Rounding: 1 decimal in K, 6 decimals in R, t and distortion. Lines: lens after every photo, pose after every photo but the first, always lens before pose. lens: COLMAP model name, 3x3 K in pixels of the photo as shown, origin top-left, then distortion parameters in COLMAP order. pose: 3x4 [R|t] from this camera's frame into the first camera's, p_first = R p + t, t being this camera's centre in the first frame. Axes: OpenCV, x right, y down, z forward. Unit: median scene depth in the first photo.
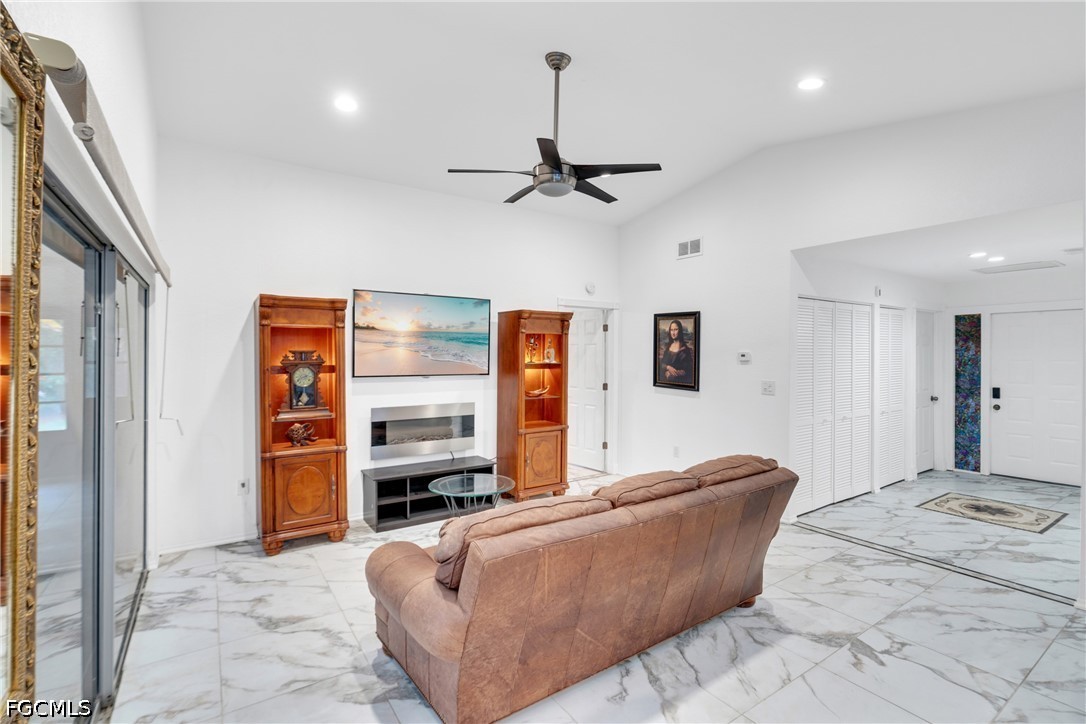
lens RADIAL K [[499.0, 0, 544.6], [0, 499.0, 356.6], [0, 0, 1]] dist [-0.010803, 0.000271]
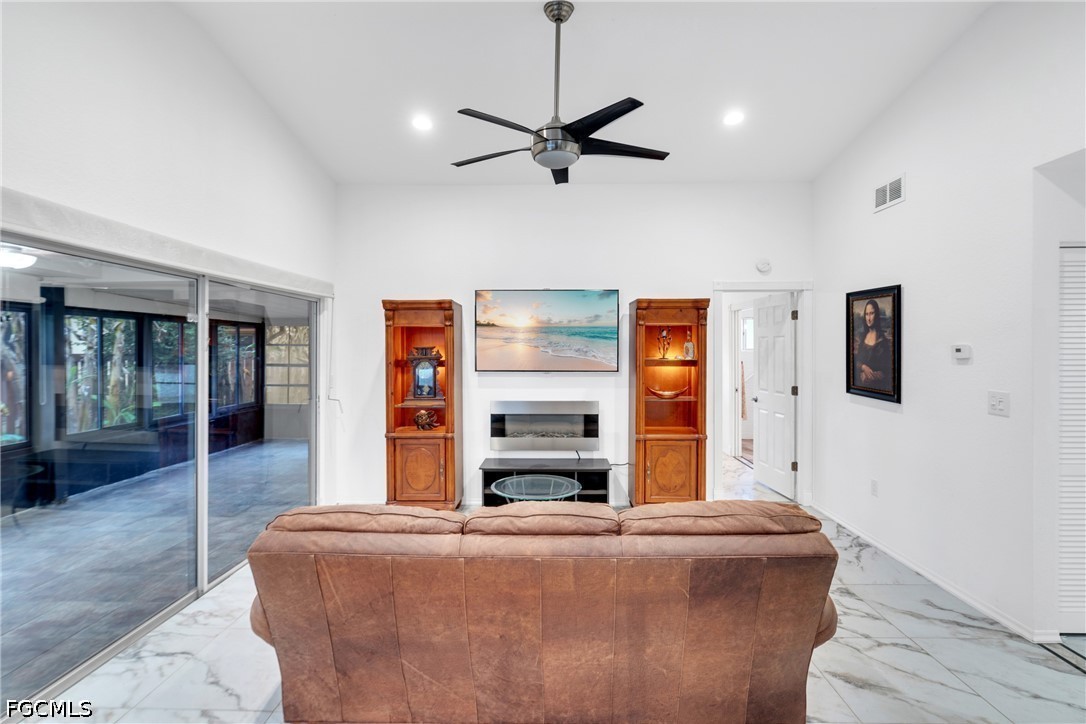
lens RADIAL K [[503.8, 0, 543.2], [0, 503.8, 352.1], [0, 0, 1]] dist [-0.010209, 0.000564]
pose [[0.813525, -0.000404, -0.581530, 0.340885], [0.000009, 1.000000, -0.000682, 0.000900], [0.581530, 0.000550, 0.813525, 0.182222]]
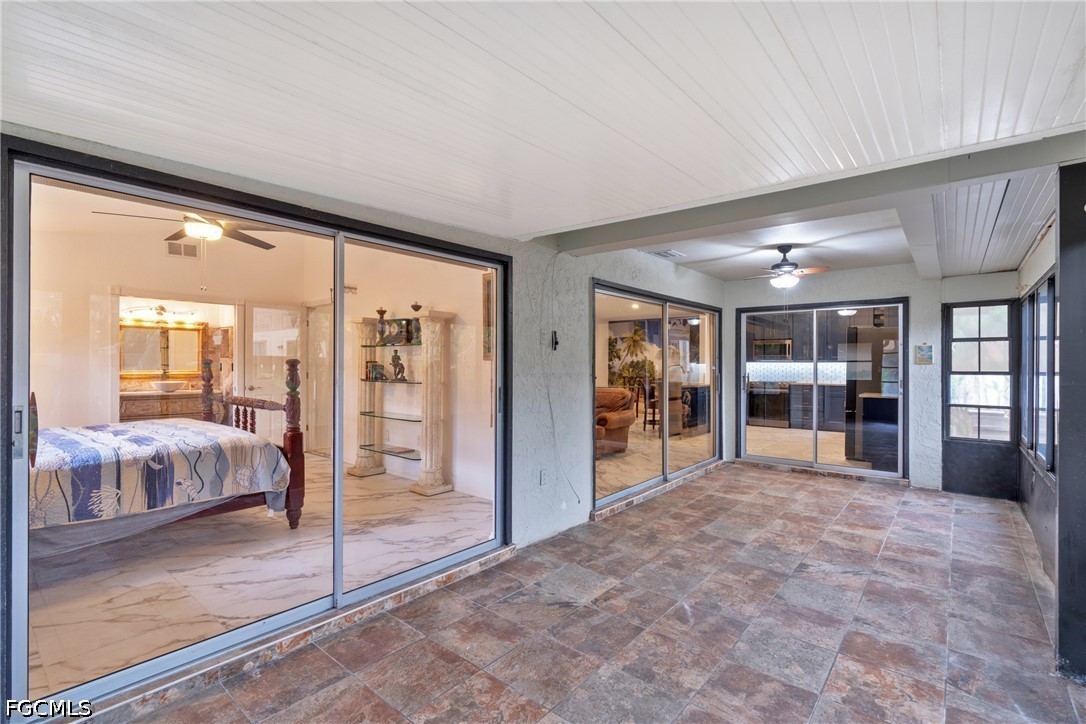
lens RADIAL K [[489.7, 0, 540.7], [0, 489.7, 349.4], [0, 0, 1]] dist [-0.002277, 0.000265]
pose [[-0.266180, 0.017519, 0.963764, -1.575124], [-0.003273, 0.999813, -0.019078, 0.036875], [-0.963918, -0.008233, -0.266073, 1.110525]]
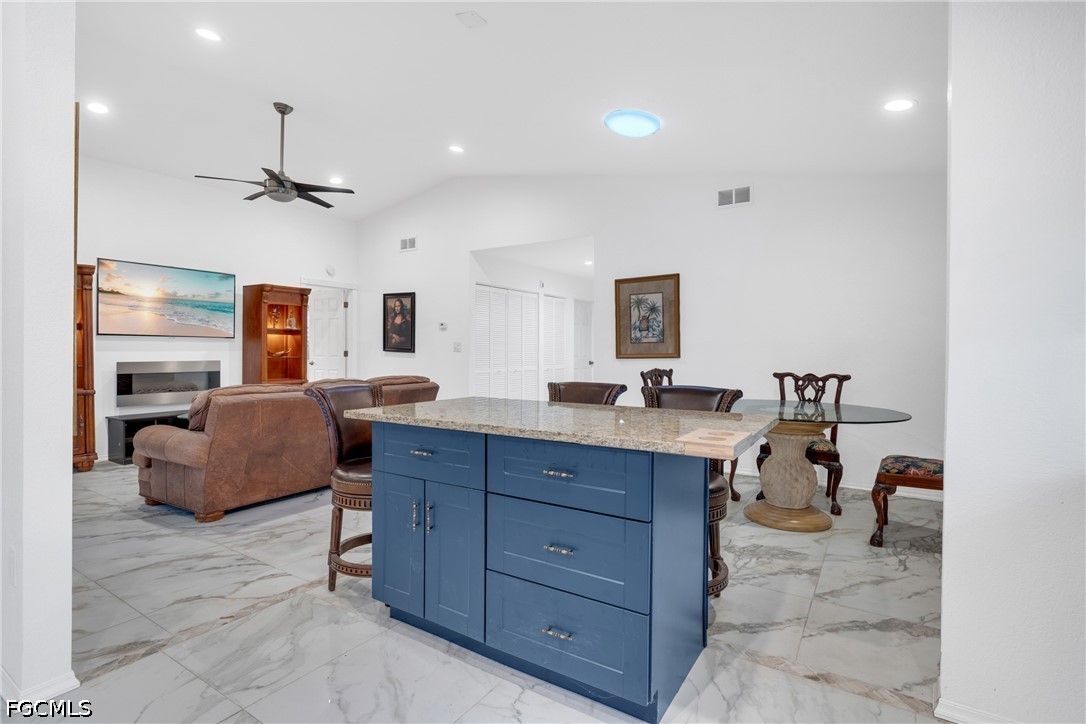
lens RADIAL K [[526.2, 0, 536.0], [0, 526.2, 356.0], [0, 0, 1]] dist [-0.002836, -0.000130]
pose [[0.924007, -0.003366, 0.382361, 0.079171], [0.000807, 0.999976, 0.006853, 0.076473], [-0.382374, -0.006023, 0.923988, -0.461772]]
